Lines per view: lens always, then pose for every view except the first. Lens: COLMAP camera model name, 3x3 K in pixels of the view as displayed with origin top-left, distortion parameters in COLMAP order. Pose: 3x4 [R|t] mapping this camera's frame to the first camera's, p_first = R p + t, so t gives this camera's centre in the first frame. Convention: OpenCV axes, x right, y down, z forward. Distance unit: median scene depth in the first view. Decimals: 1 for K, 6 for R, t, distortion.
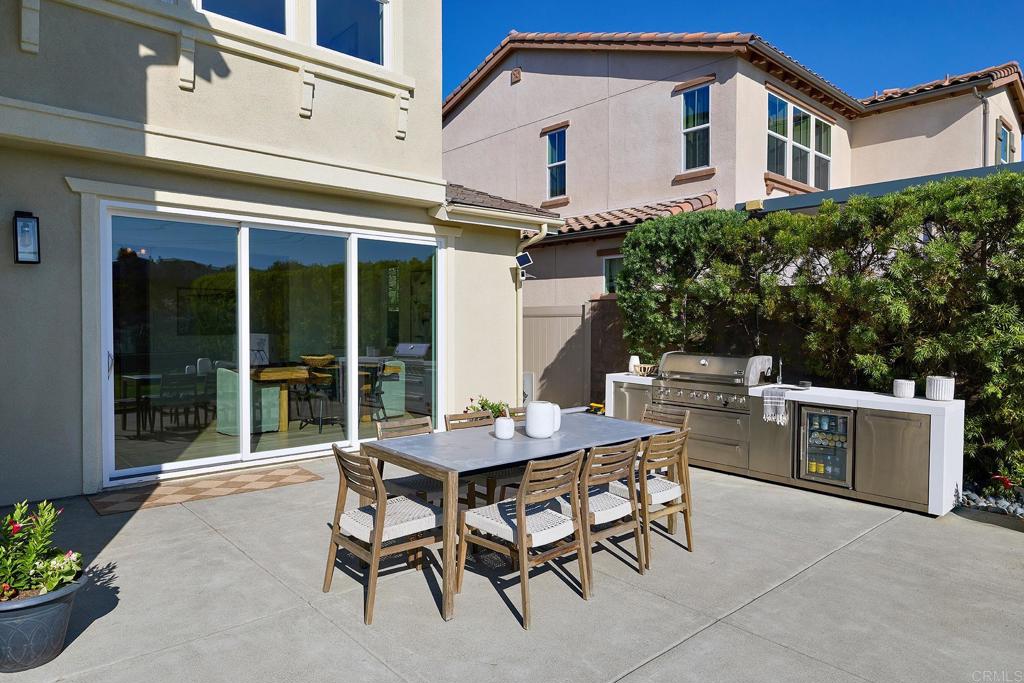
lens RADIAL K [[627.3, 0, 512.0], [0, 627.3, 341.5], [0, 0, 1]] dist [0.000012, -0.000667]
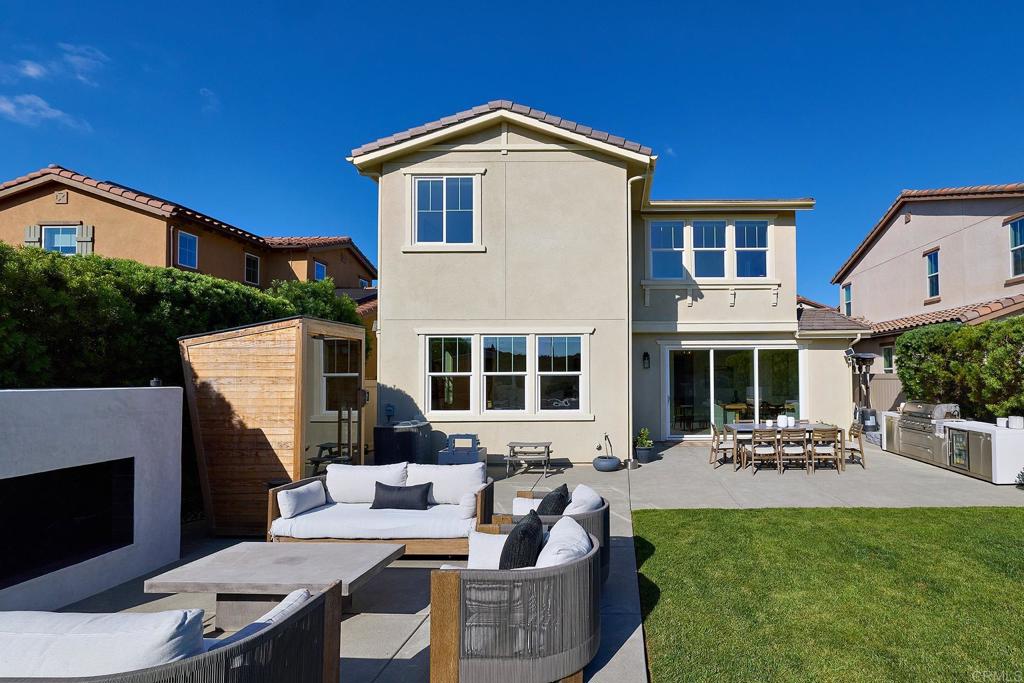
lens RADIAL K [[897.2, 0, 512.0], [0, 897.2, 341.5], [0, 0, 1]] dist [0.000275, 0.005243]
pose [[0.665371, -0.025355, -0.746082, 1.533755], [-0.007738, 0.999135, -0.040856, -0.044759], [0.746473, 0.032957, 0.664599, -1.793975]]
